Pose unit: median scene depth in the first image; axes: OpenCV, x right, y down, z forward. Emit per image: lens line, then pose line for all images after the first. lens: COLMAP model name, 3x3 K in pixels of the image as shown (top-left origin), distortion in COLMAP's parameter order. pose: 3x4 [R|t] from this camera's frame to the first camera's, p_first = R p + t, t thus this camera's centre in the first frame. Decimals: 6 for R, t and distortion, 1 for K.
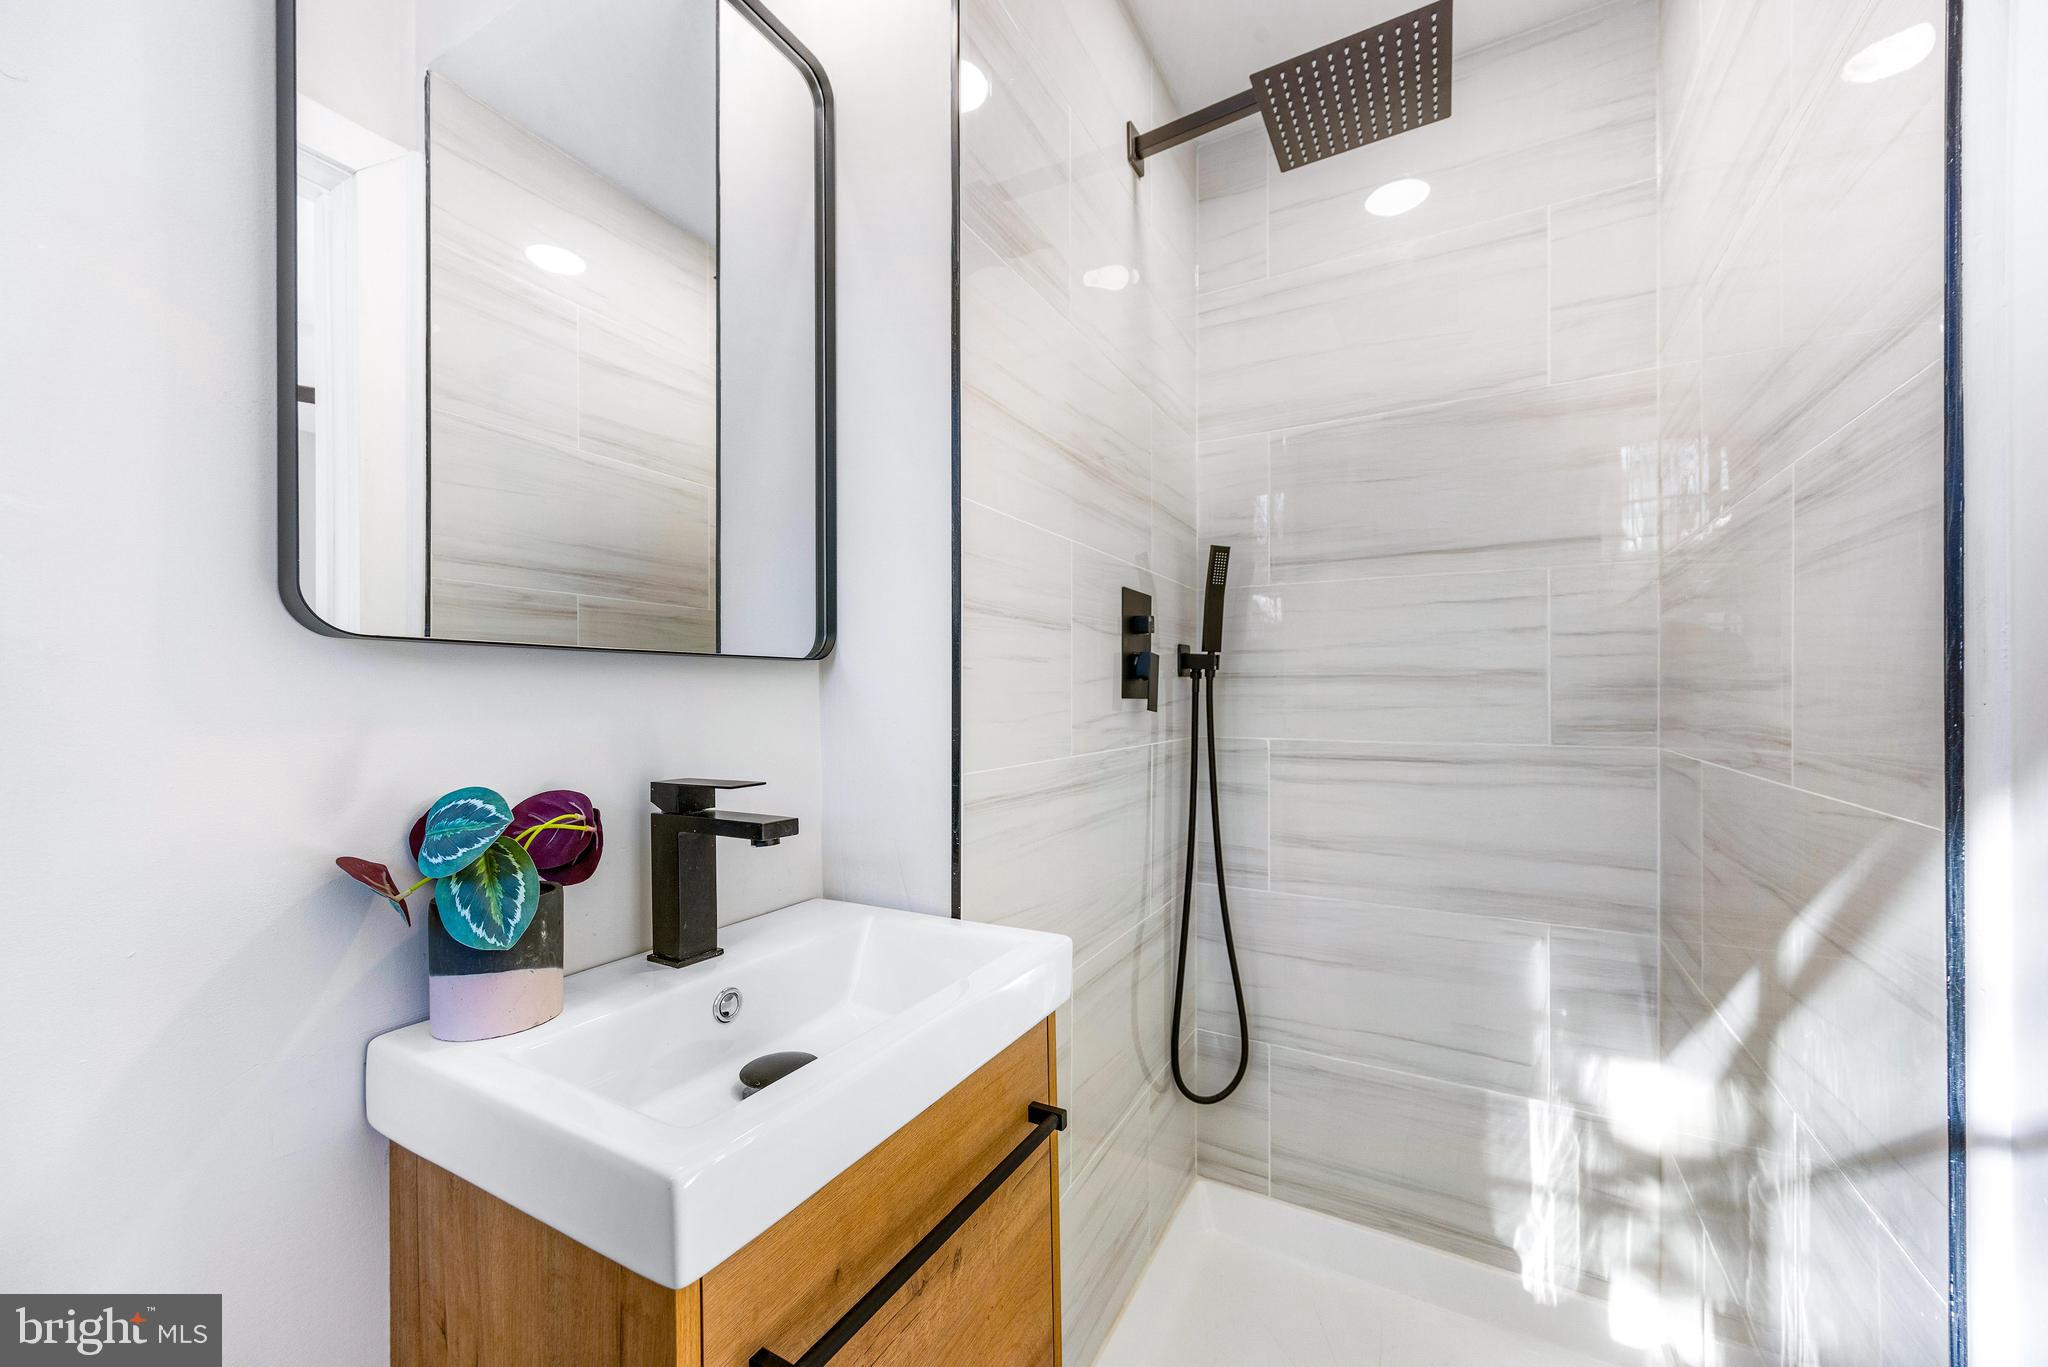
lens RADIAL K [[783.3, 0, 1018.0], [0, 783.3, 700.2], [0, 0, 1]] dist [0.000910, 0.000126]
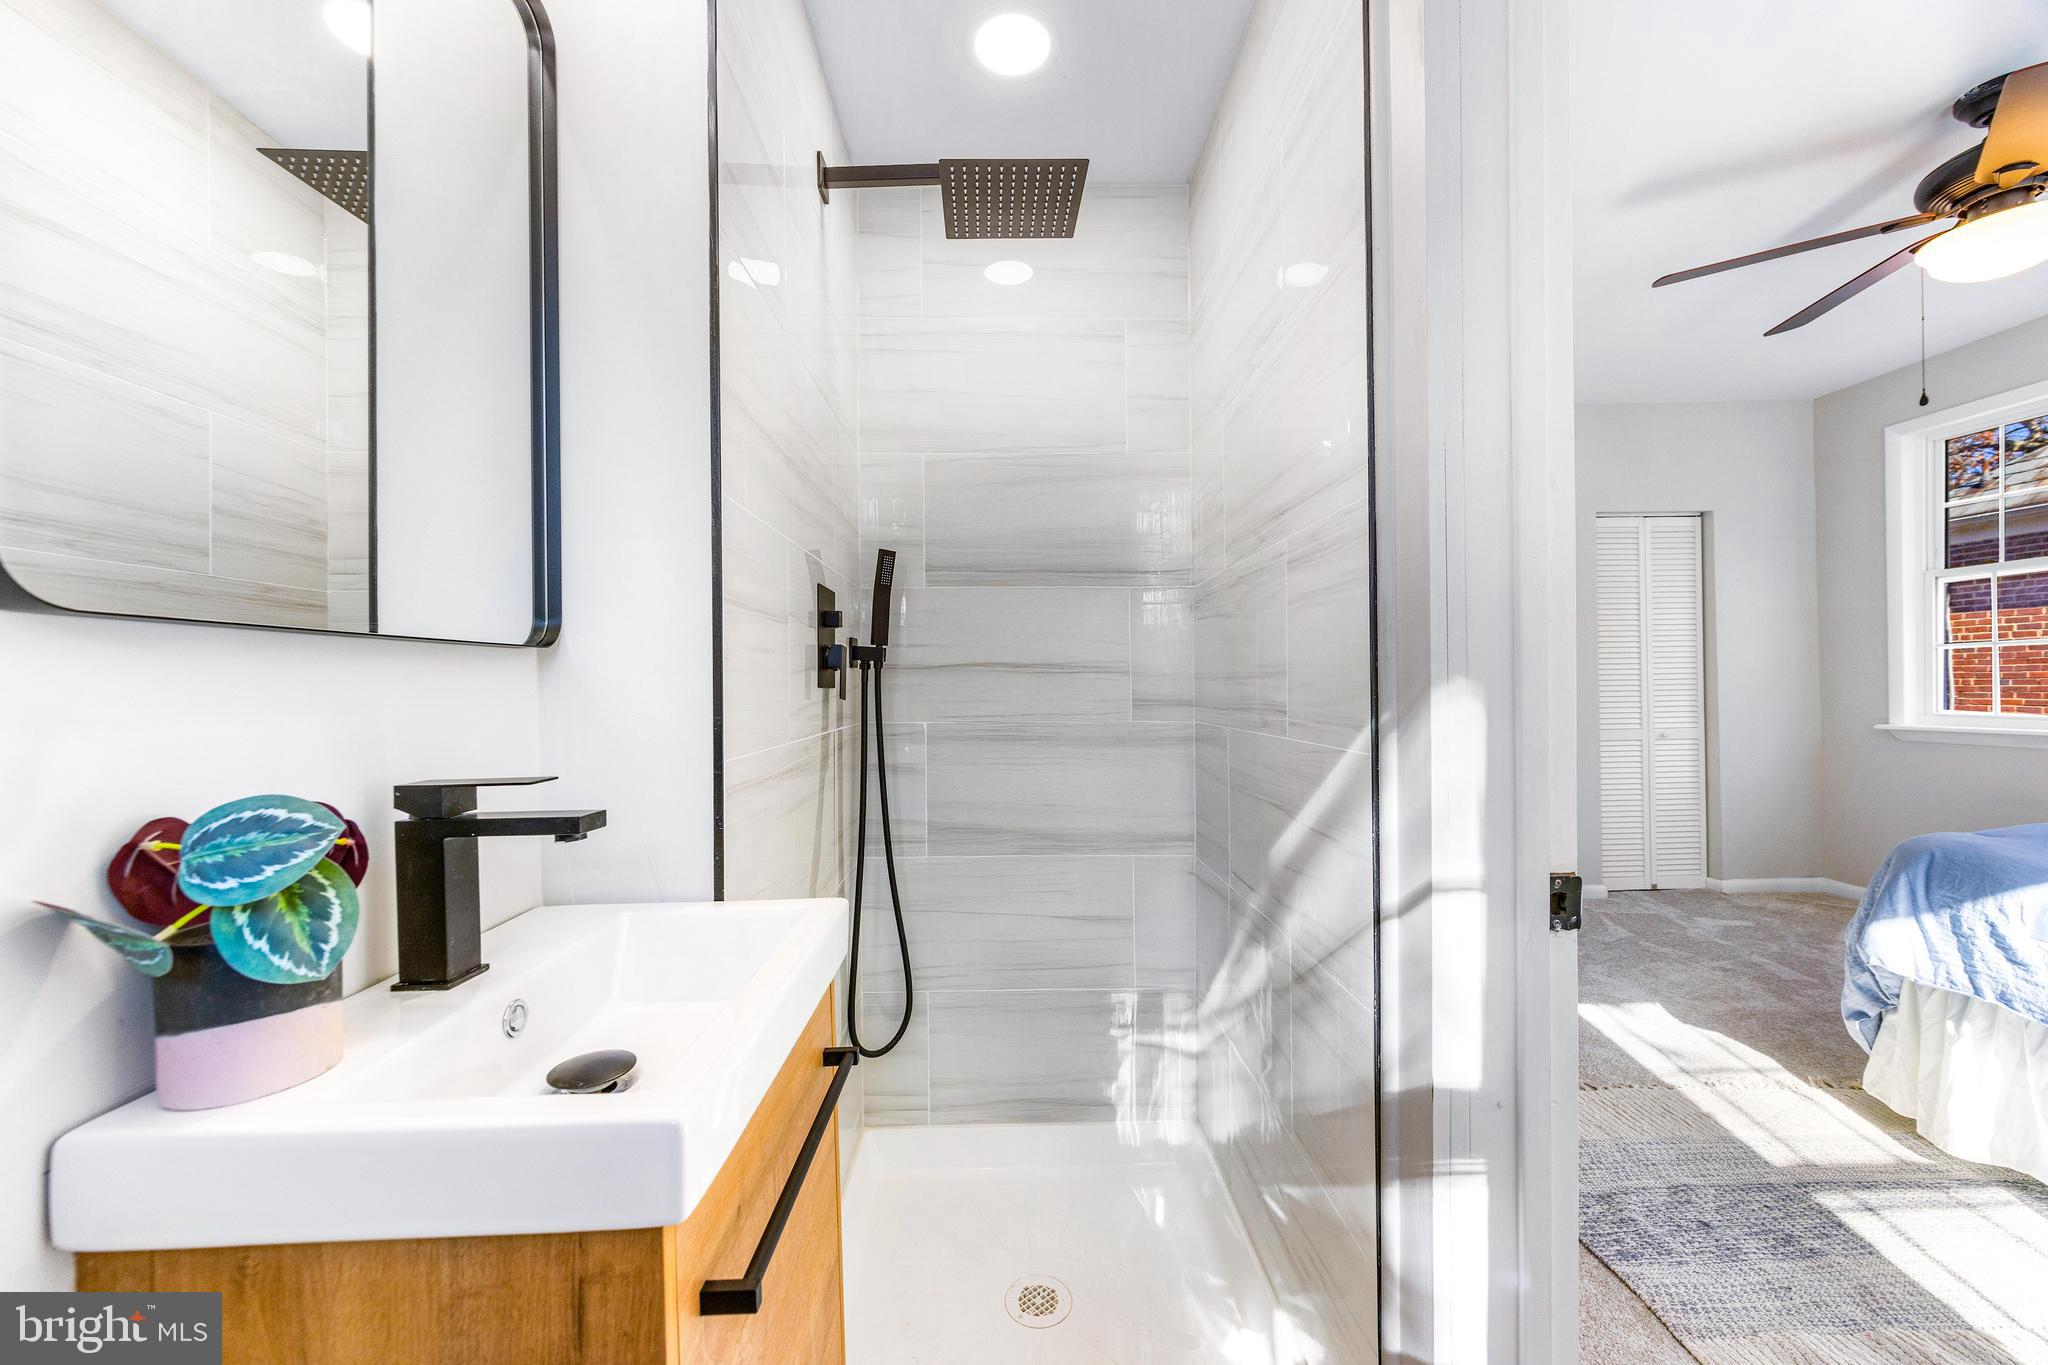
lens RADIAL K [[785.5, 0, 1020.7], [0, 785.5, 686.9], [0, 0, 1]] dist [-0.003009, -0.000165]
pose [[0.857883, -0.007459, 0.513791, -0.268404], [0.010181, 0.999945, -0.002482, 0.002919], [-0.513745, 0.007361, 0.857912, -0.089909]]
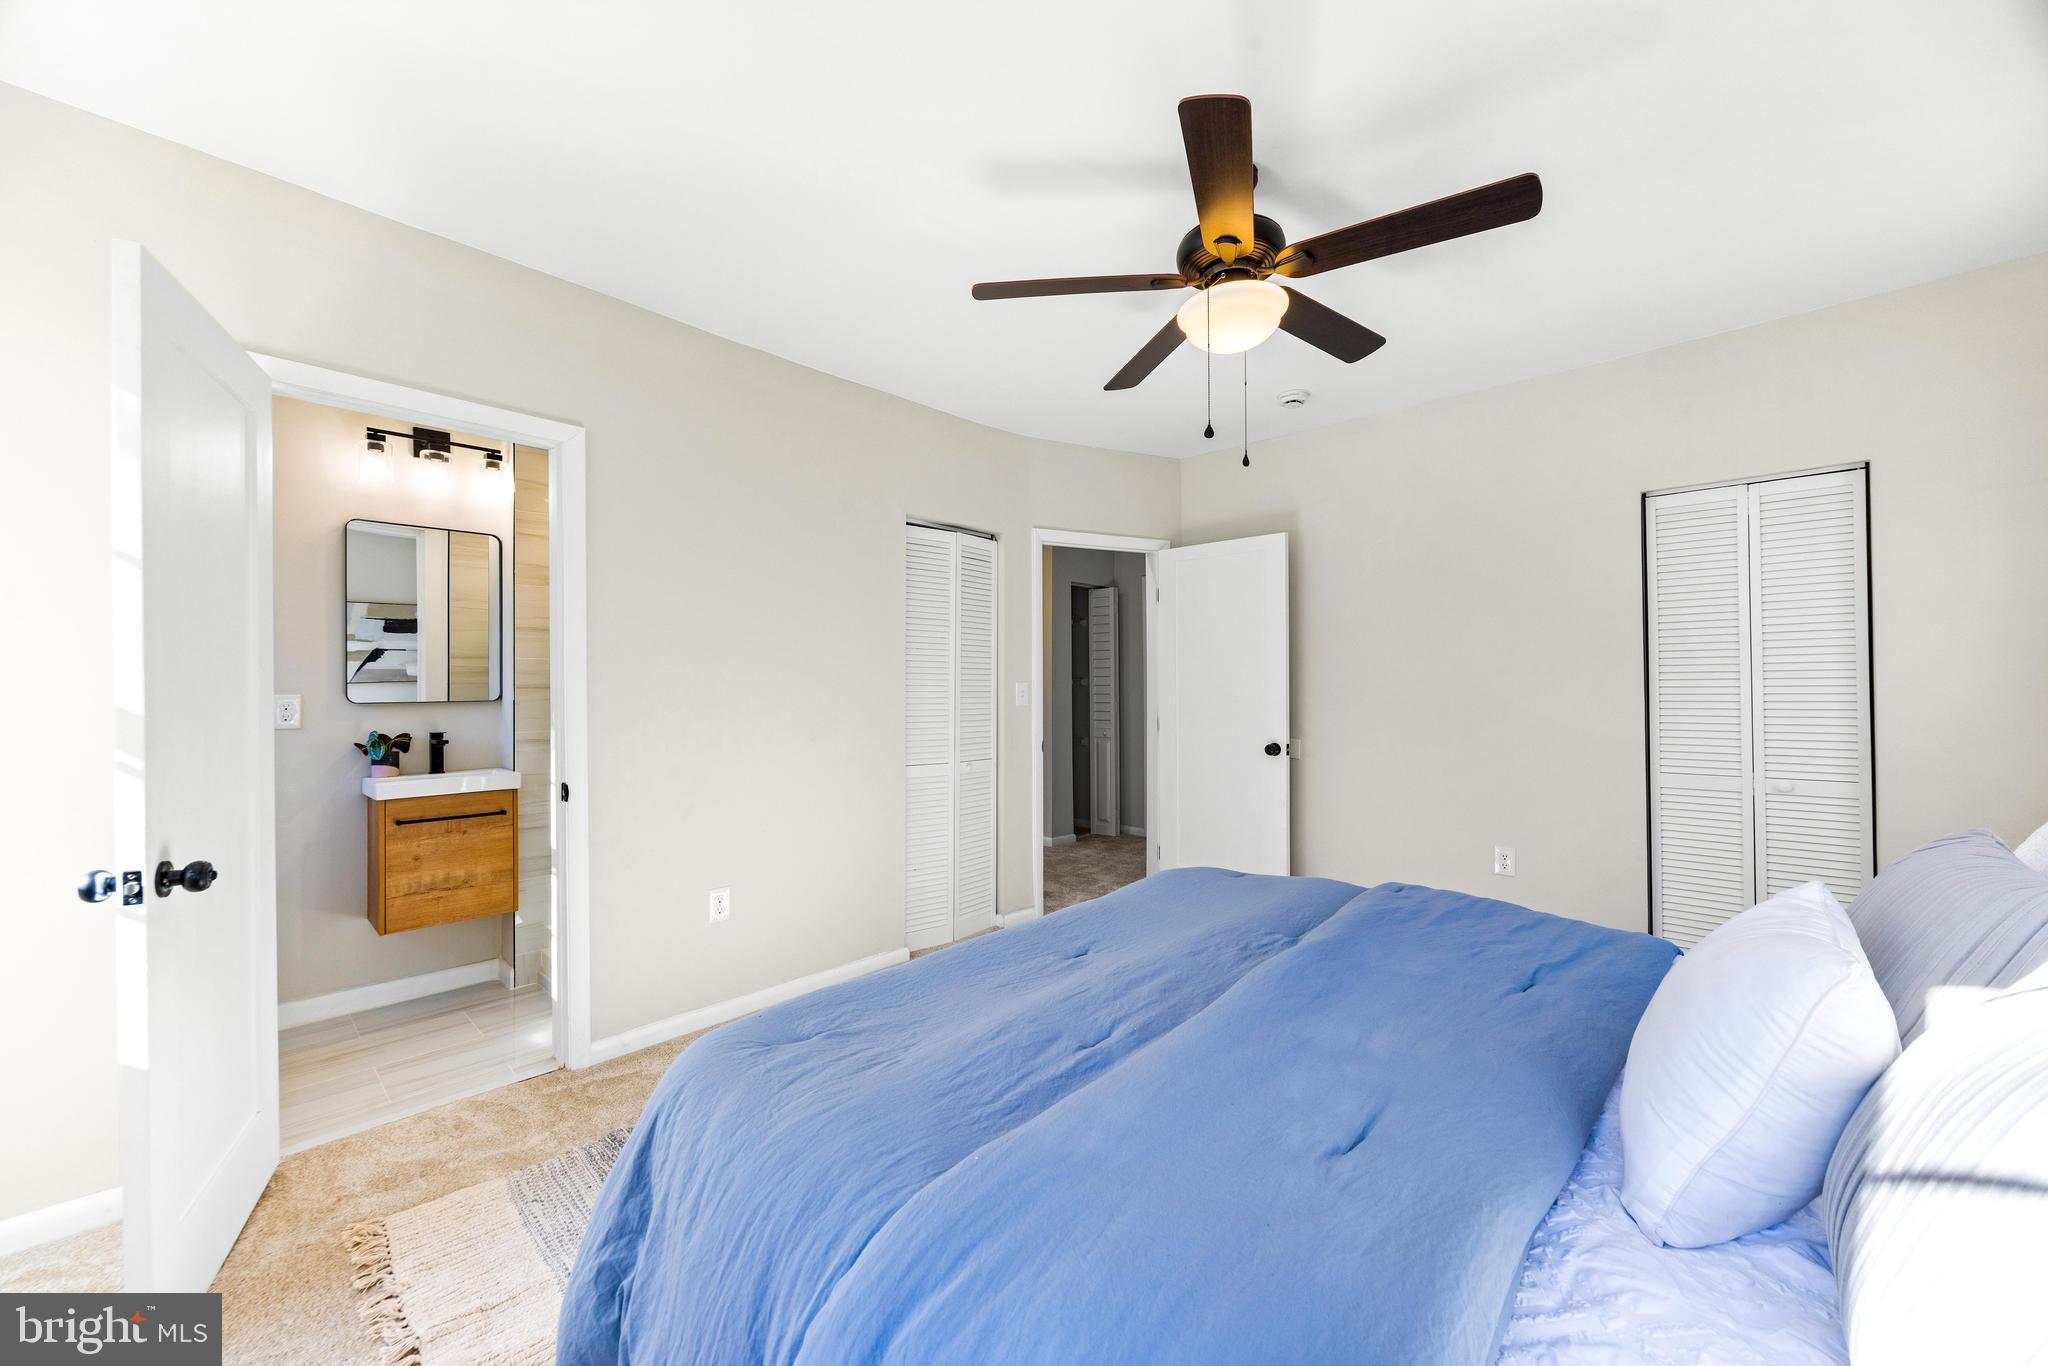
lens RADIAL K [[785.5, 0, 1020.7], [0, 785.5, 687.4], [0, 0, 1]] dist [-0.003009, -0.000165]
pose [[0.971093, -0.000763, -0.238700, 3.317651], [-0.000677, 0.999982, -0.005949, -0.105790], [0.238700, 0.005939, 0.971075, -2.159810]]
